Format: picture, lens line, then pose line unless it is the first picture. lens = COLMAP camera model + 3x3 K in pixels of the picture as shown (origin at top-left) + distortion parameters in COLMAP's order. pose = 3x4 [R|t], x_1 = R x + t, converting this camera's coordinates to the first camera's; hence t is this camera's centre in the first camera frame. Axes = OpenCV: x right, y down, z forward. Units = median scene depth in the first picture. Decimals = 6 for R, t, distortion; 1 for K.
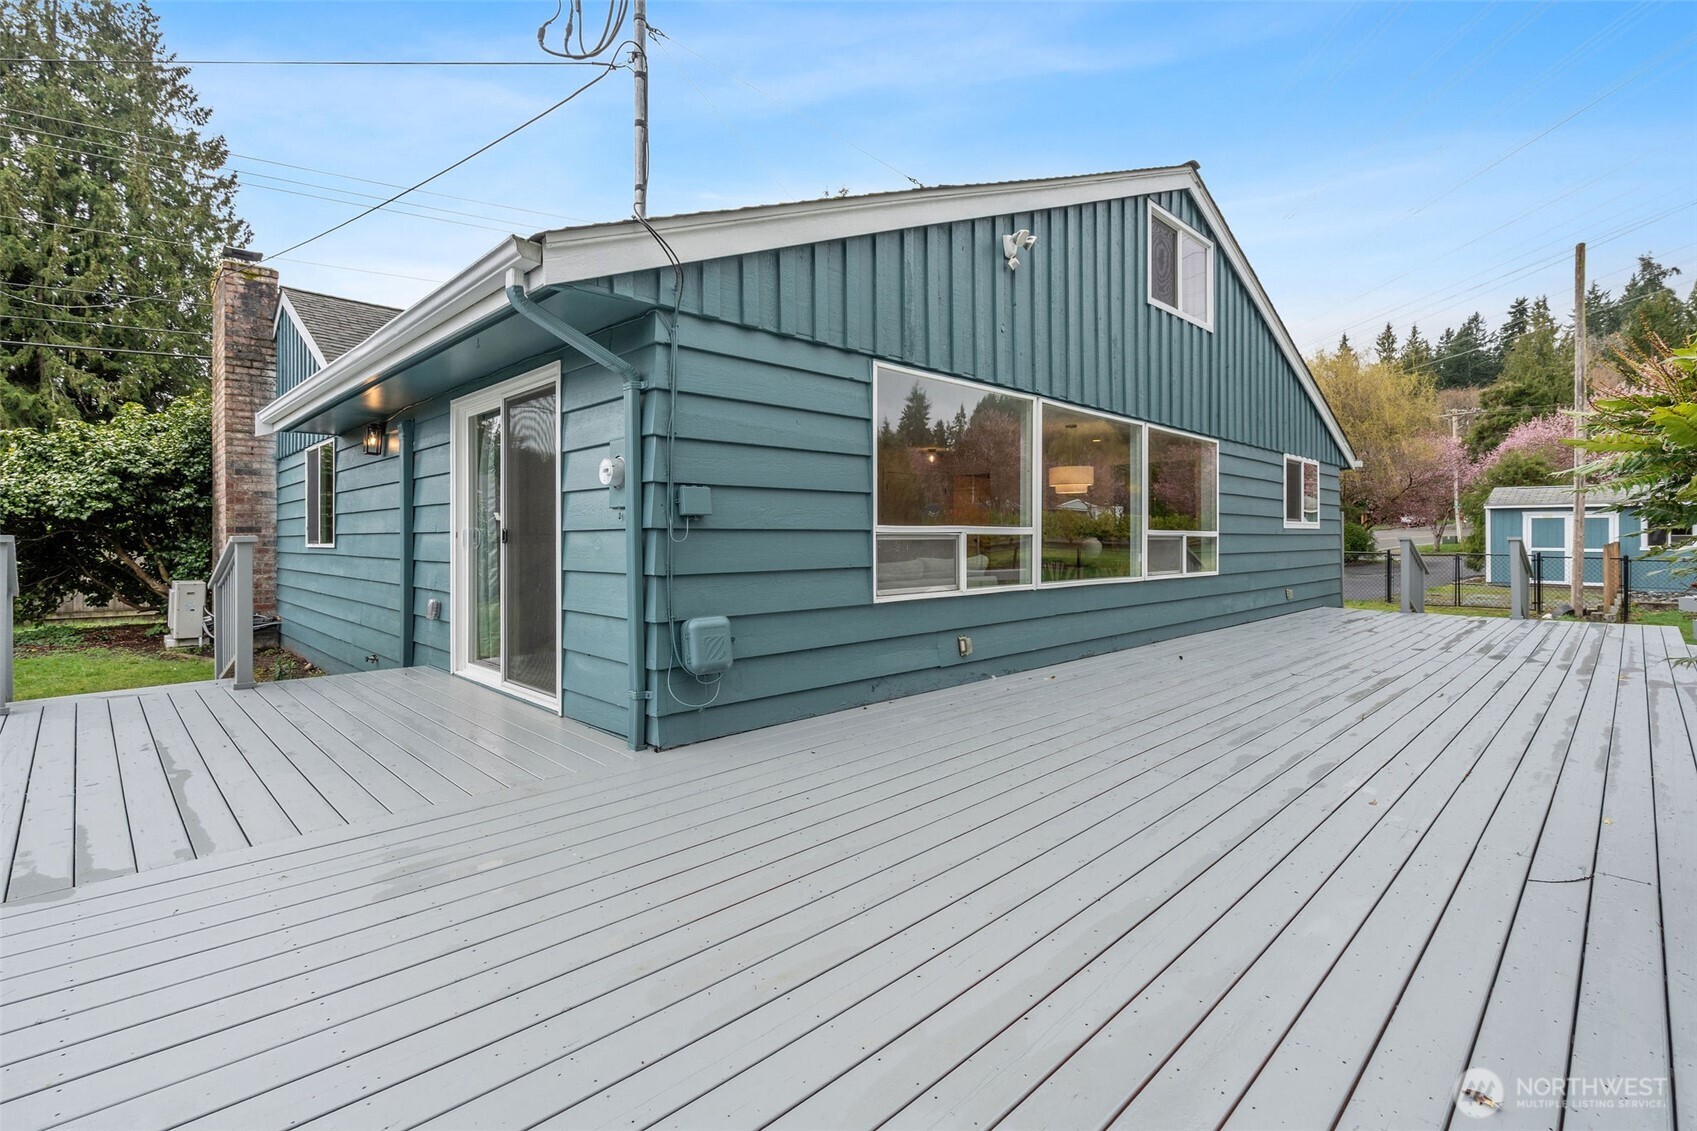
lens RADIAL K [[775.4, 0, 839.9], [0, 775.4, 534.9], [0, 0, 1]] dist [-0.001649, 0.000161]
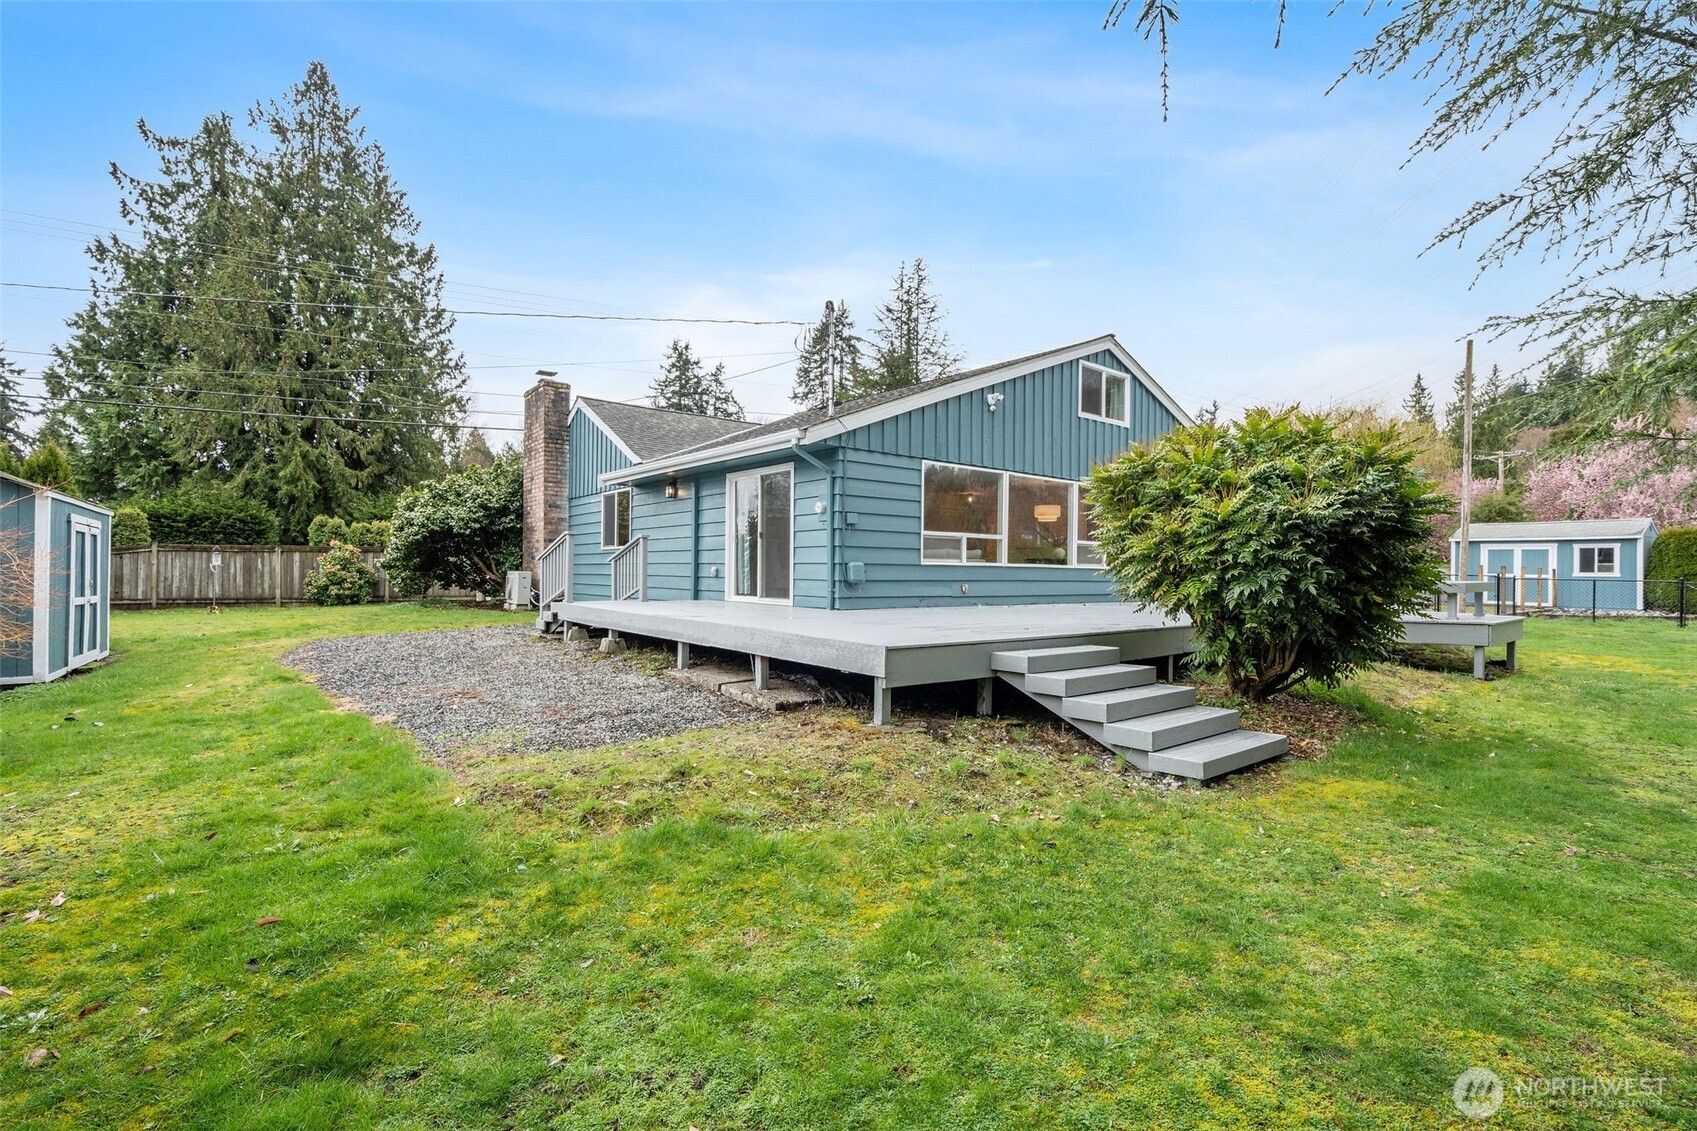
lens RADIAL K [[775.4, 0, 851.4], [0, 775.4, 569.7], [0, 0, 1]] dist [-0.001649, 0.000161]
pose [[0.996662, 0.011260, -0.080859, 0.019773], [-0.011395, 0.999934, -0.001209, 0.094671], [0.080840, 0.002126, 0.996725, -1.160969]]
